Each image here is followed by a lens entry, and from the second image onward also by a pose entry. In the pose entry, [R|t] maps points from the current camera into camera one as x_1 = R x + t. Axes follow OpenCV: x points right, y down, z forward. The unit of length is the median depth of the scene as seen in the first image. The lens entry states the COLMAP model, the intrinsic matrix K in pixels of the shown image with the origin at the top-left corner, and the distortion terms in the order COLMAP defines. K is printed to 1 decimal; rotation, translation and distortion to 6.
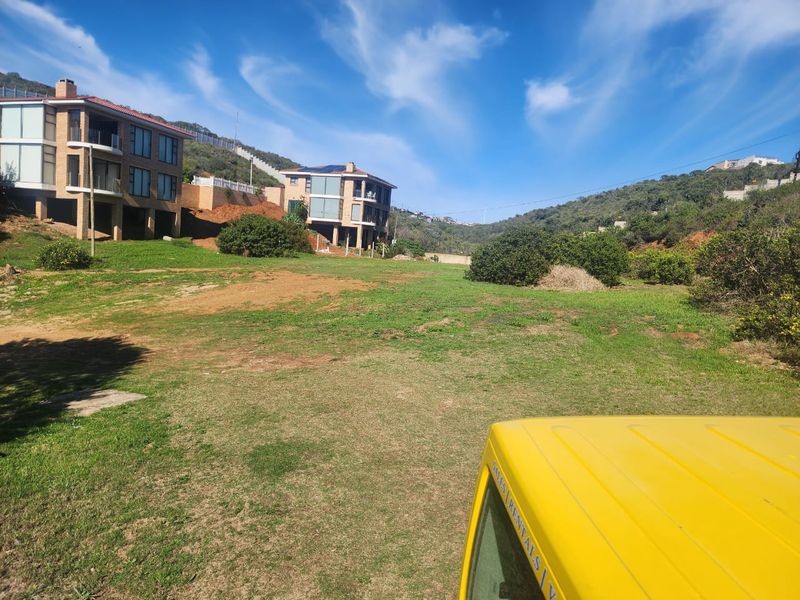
lens RADIAL K [[540.2, 0, 394.3], [0, 540.2, 301.5], [0, 0, 1]] dist [0.073015, -0.076210]
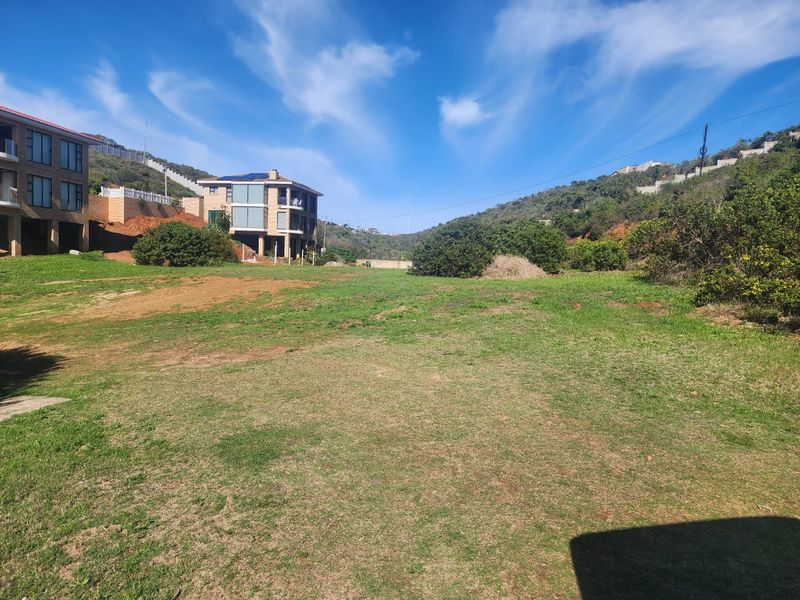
lens RADIAL K [[540.2, 0, 394.3], [0, 540.2, 301.5], [0, 0, 1]] dist [0.073015, -0.076210]
pose [[0.989543, -0.050185, 0.135228, -0.029568], [0.053446, 0.998358, -0.020589, 0.027608], [-0.133973, 0.027601, 0.990601, 0.044504]]
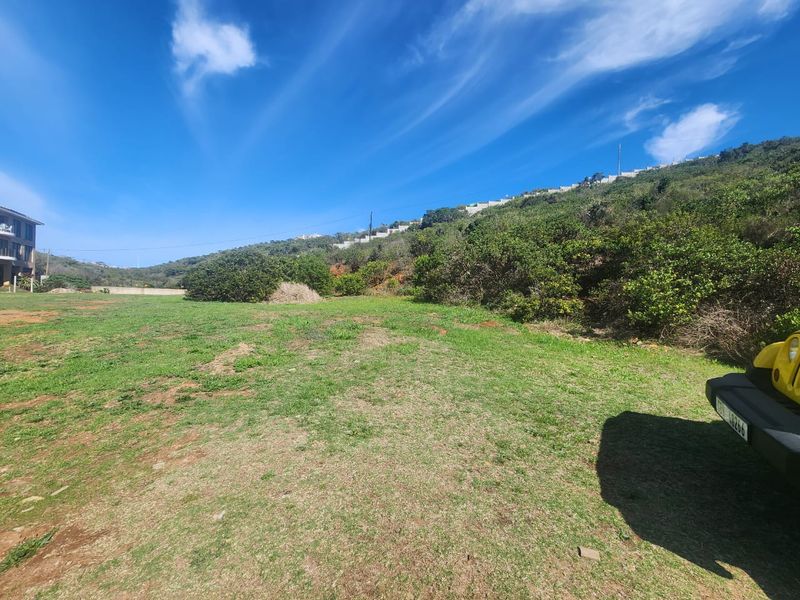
lens RADIAL K [[320.5, 0, 397.1], [0, 320.5, 300.9], [0, 0, 1]] dist [-0.001290, -0.000675]
pose [[0.658545, -0.061042, 0.750062, -0.050521], [0.098301, 0.995143, -0.005320, -0.000935], [-0.746093, 0.077235, 0.661347, 0.377128]]
